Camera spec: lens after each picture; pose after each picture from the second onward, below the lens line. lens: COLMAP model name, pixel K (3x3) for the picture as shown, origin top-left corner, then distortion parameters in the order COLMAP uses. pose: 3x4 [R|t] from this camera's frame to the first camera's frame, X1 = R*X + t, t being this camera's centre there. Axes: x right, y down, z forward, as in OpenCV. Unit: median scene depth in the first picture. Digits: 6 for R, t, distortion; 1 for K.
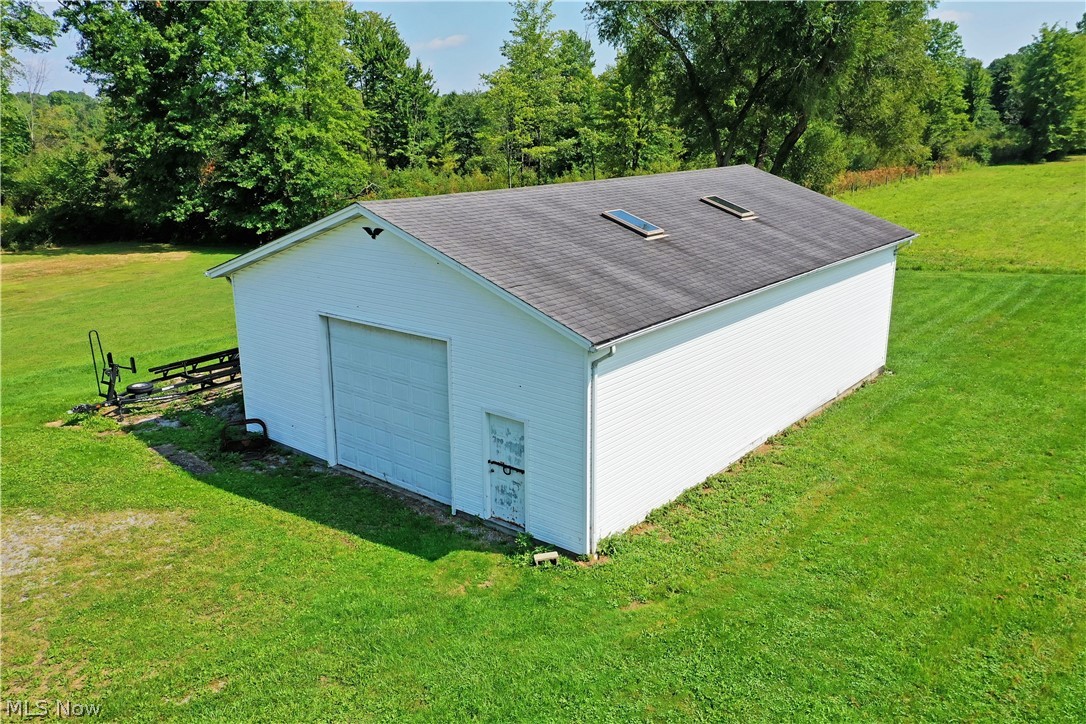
lens RADIAL K [[864.8, 0, 539.1], [0, 864.8, 361.2], [0, 0, 1]] dist [0.022599, 0.000254]
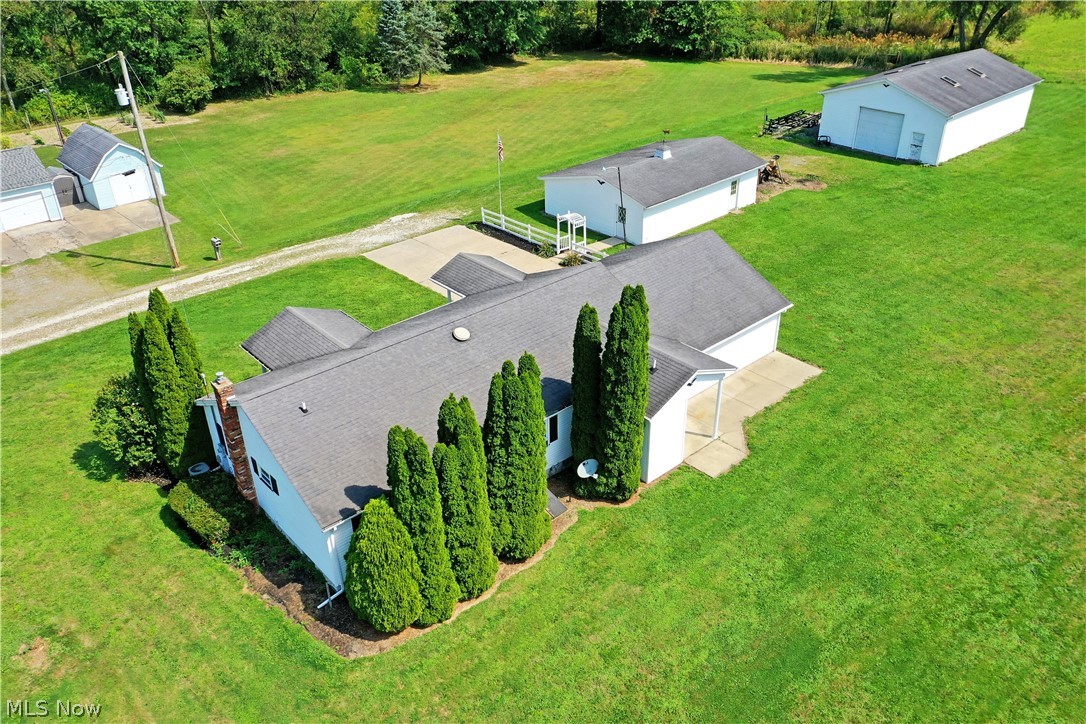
lens RADIAL K [[864.8, 0, 539.1], [0, 864.8, 361.2], [0, 0, 1]] dist [0.022599, 0.000254]
pose [[0.987425, 0.071306, -0.141092, -0.999890], [-0.033724, 0.966964, 0.252672, 0.108557], [0.154447, -0.244736, 0.957210, -3.052593]]
